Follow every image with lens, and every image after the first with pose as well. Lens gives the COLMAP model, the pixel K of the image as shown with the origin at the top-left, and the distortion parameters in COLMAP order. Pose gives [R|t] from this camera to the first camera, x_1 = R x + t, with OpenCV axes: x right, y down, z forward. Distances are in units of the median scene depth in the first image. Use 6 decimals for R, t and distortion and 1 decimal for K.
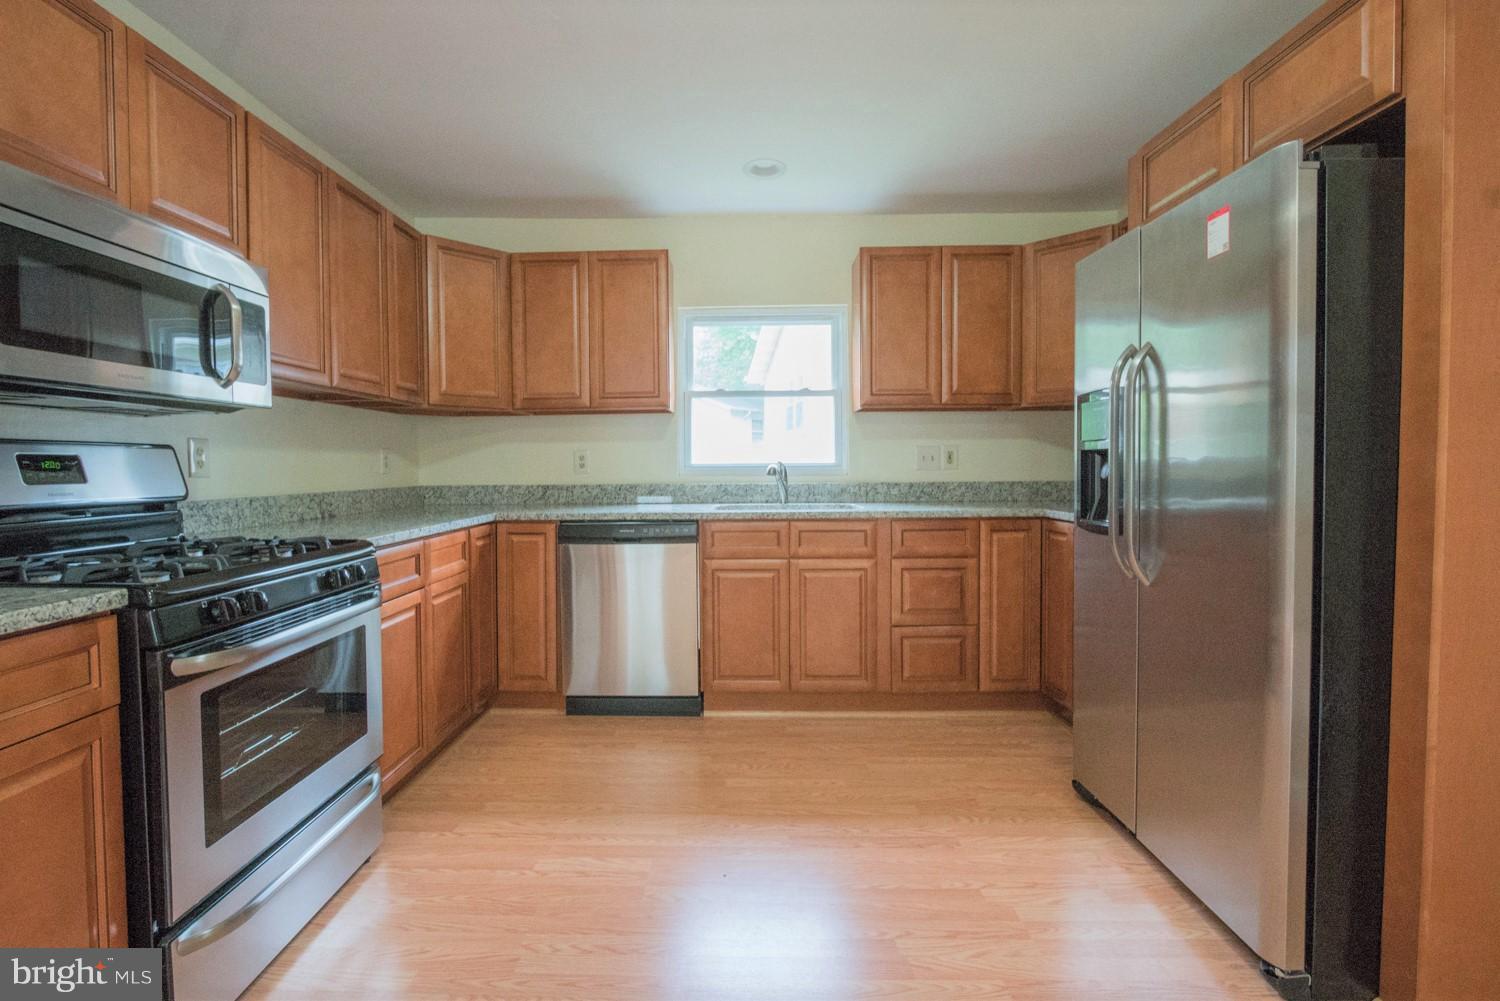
lens RADIAL K [[676.9, 0, 727.4], [0, 676.9, 487.4], [0, 0, 1]] dist [-0.019758, 0.000749]
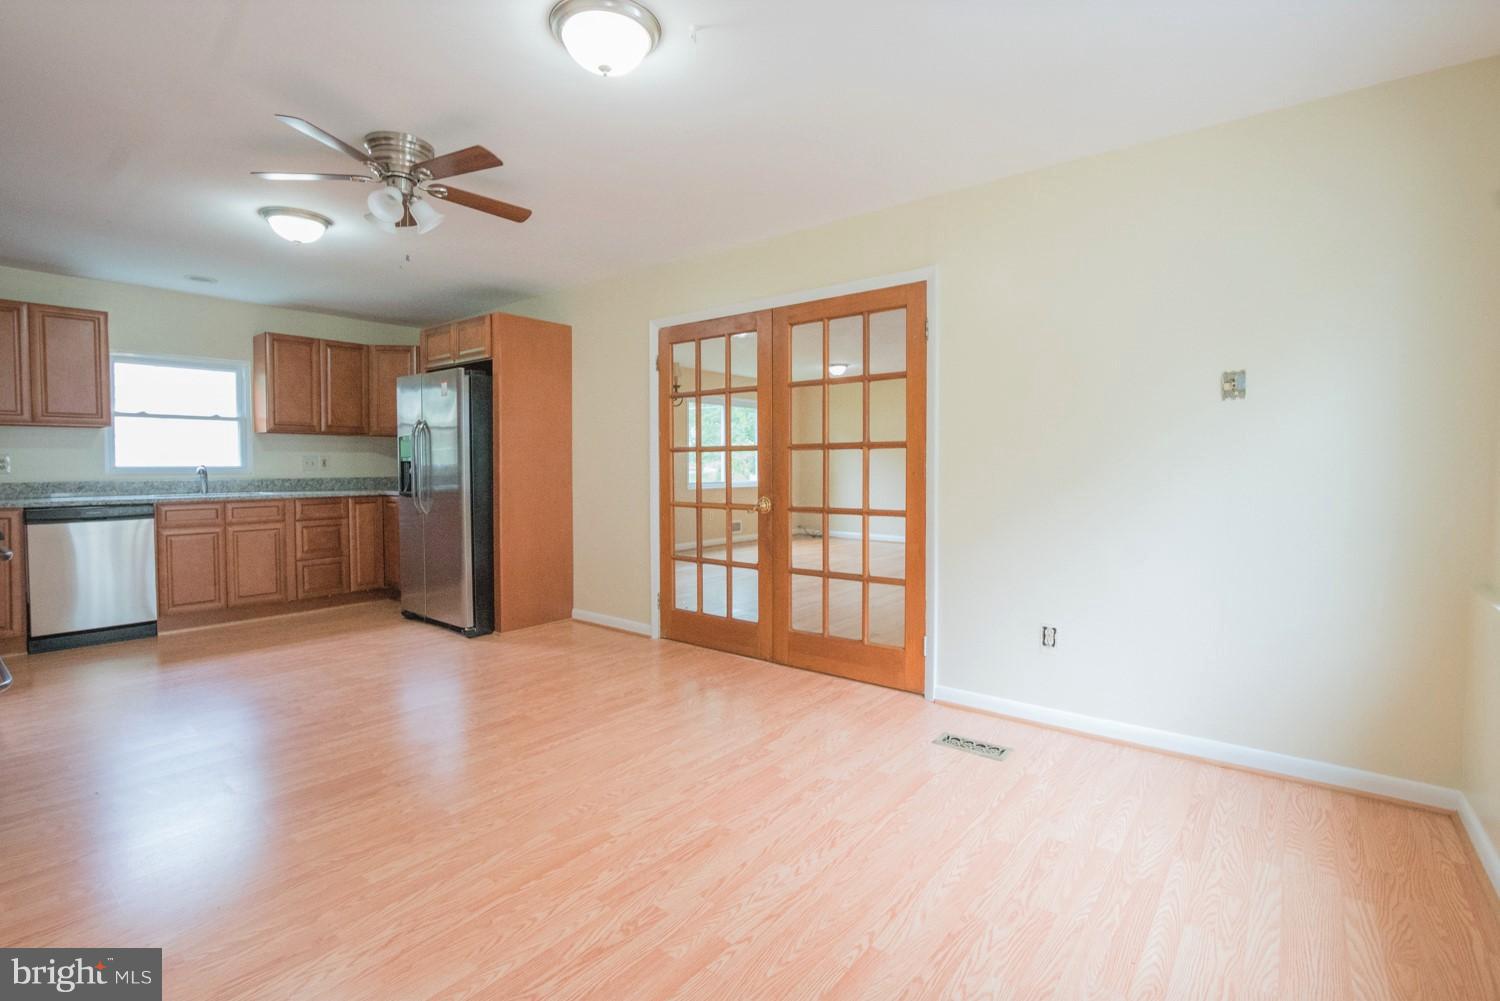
lens RADIAL K [[661.1, 0, 729.2], [0, 661.1, 485.8], [0, 0, 1]] dist [-0.023233, 0.001252]
pose [[0.599705, -0.017478, 0.800030, -0.421538], [0.021570, 0.999751, 0.005672, 0.027600], [-0.799930, 0.013855, 0.599933, -0.877534]]
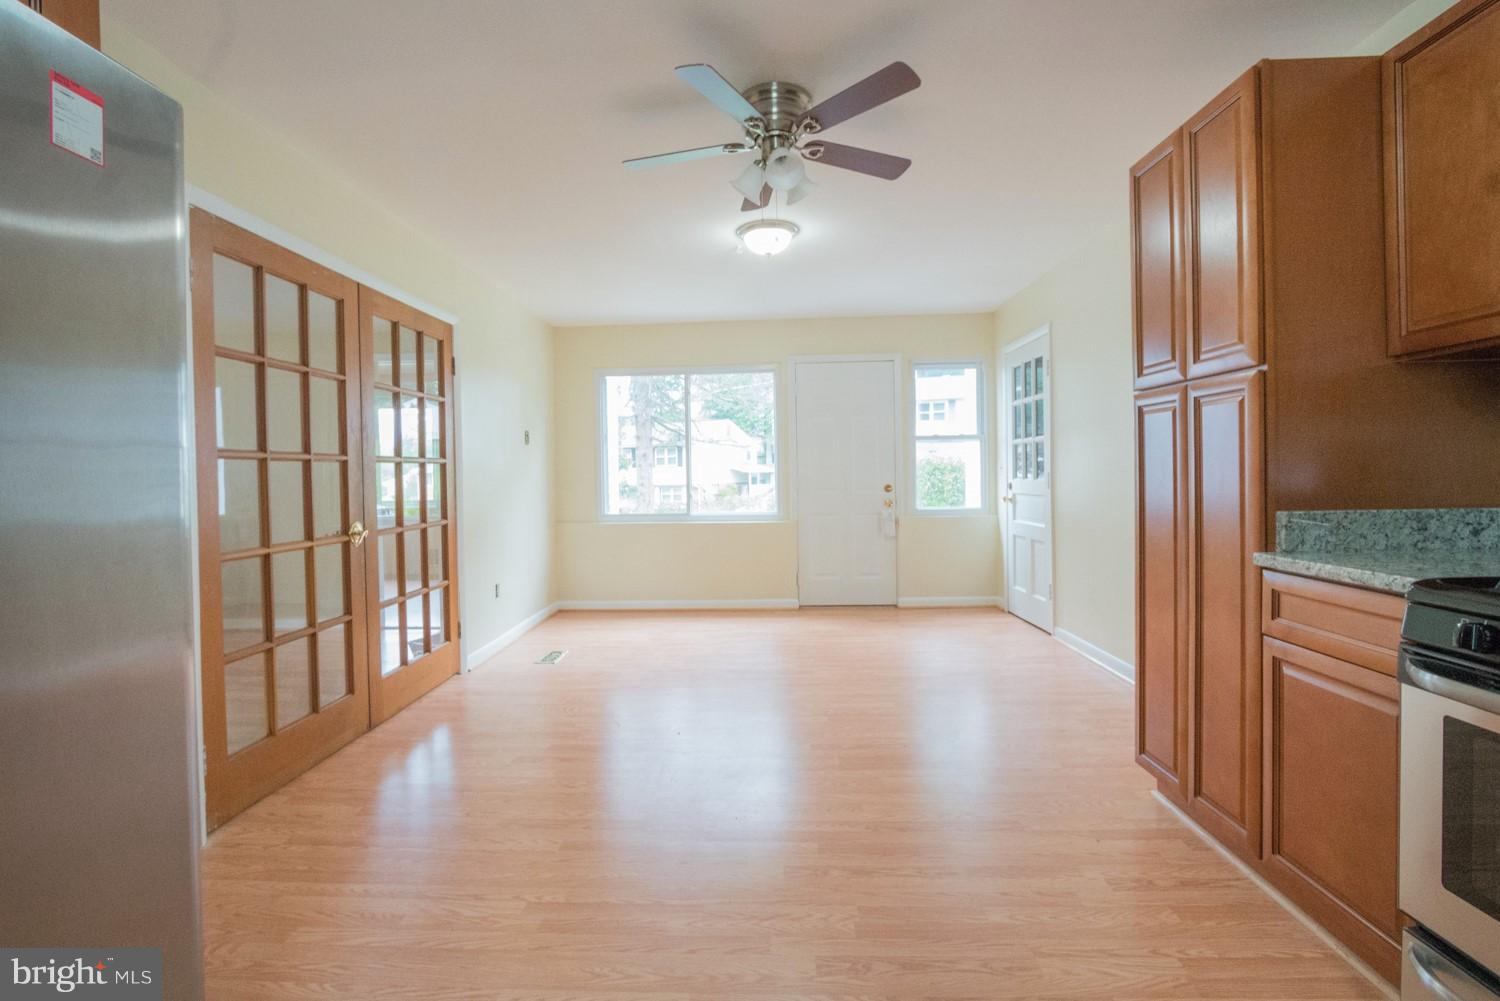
lens RADIAL K [[676.9, 0, 727.4], [0, 676.9, 487.4], [0, 0, 1]] dist [-0.019758, 0.000749]
pose [[-0.999180, 0.006047, 0.040025, 0.060975], [0.008004, 0.998770, 0.048932, -0.036821], [-0.039680, 0.049212, -0.998000, 0.806293]]
